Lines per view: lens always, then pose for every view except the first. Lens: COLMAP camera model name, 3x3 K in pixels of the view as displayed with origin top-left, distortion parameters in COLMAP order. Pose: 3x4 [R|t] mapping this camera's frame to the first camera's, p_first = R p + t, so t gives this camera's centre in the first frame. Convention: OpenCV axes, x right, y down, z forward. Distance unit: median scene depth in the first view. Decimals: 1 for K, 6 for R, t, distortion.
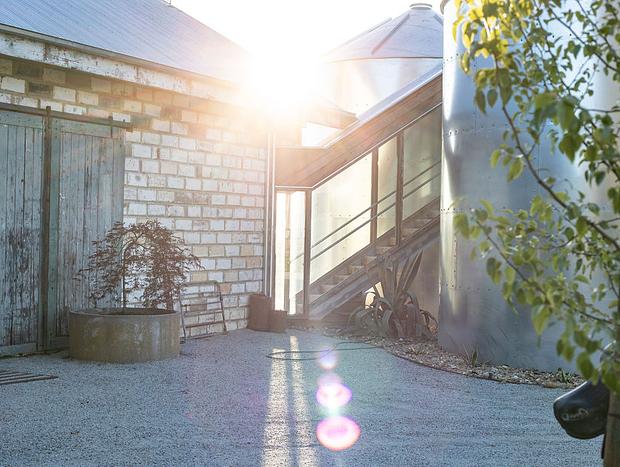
lens RADIAL K [[1085.0, 0, 310.0], [0, 1085.0, 233.5], [0, 0, 1]] dist [-0.011438, -0.053268]
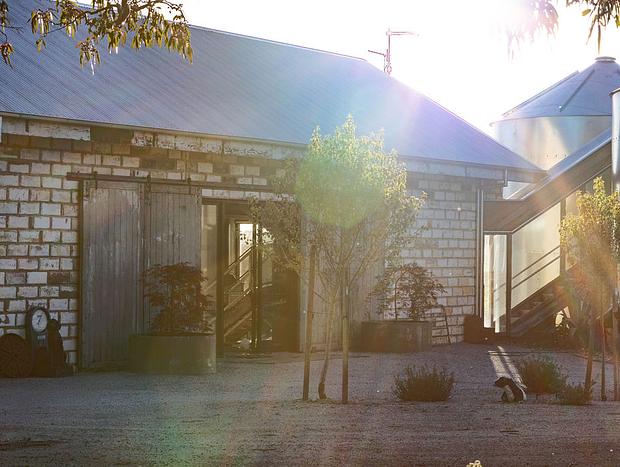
lens RADIAL K [[1688.8, 0, 310.0], [0, 1688.8, 233.5], [0, 0, 1]] dist [-0.023745, -0.126427]
pose [[0.994849, -0.011655, -0.100693, -0.036668], [0.010158, 0.999830, -0.015371, -0.013288], [0.100855, 0.014269, 0.994799, -1.044890]]
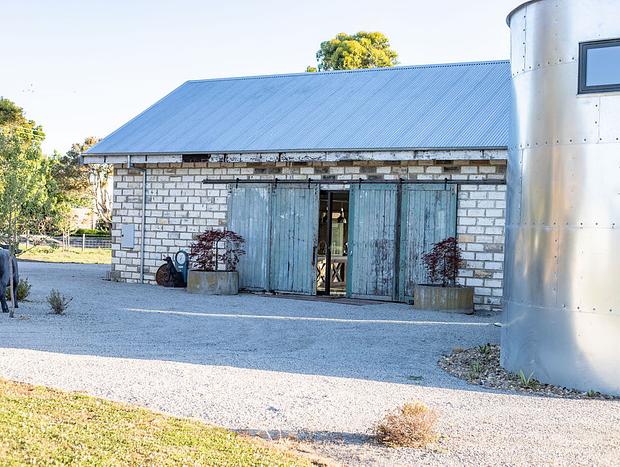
lens RADIAL K [[1085.0, 0, 310.0], [0, 1085.0, 233.5], [0, 0, 1]] dist [-0.011438, -0.053268]
pose [[-0.144445, -0.015305, -0.989395, 1.331495], [-0.035029, 0.999333, -0.010345, 0.007602], [0.988893, 0.033163, -0.144884, 0.862096]]
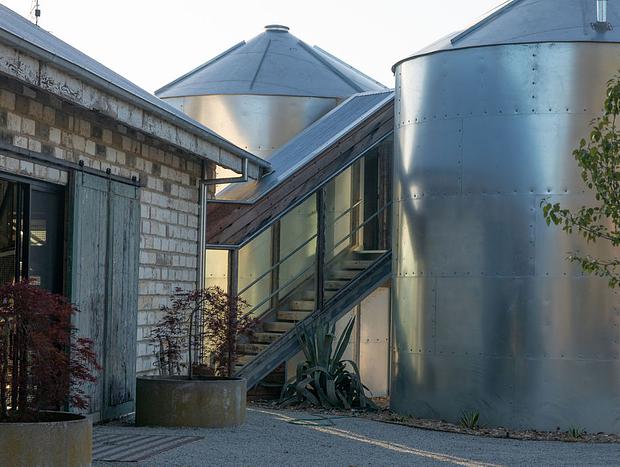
lens RADIAL K [[1688.8, 0, 310.0], [0, 1688.8, 233.5], [0, 0, 1]] dist [-0.023745, -0.126427]
pose [[0.948361, 0.006352, 0.317129, -0.415394], [0.004542, 0.999425, -0.033599, -0.005631], [-0.317160, 0.033304, 0.947787, -0.370193]]
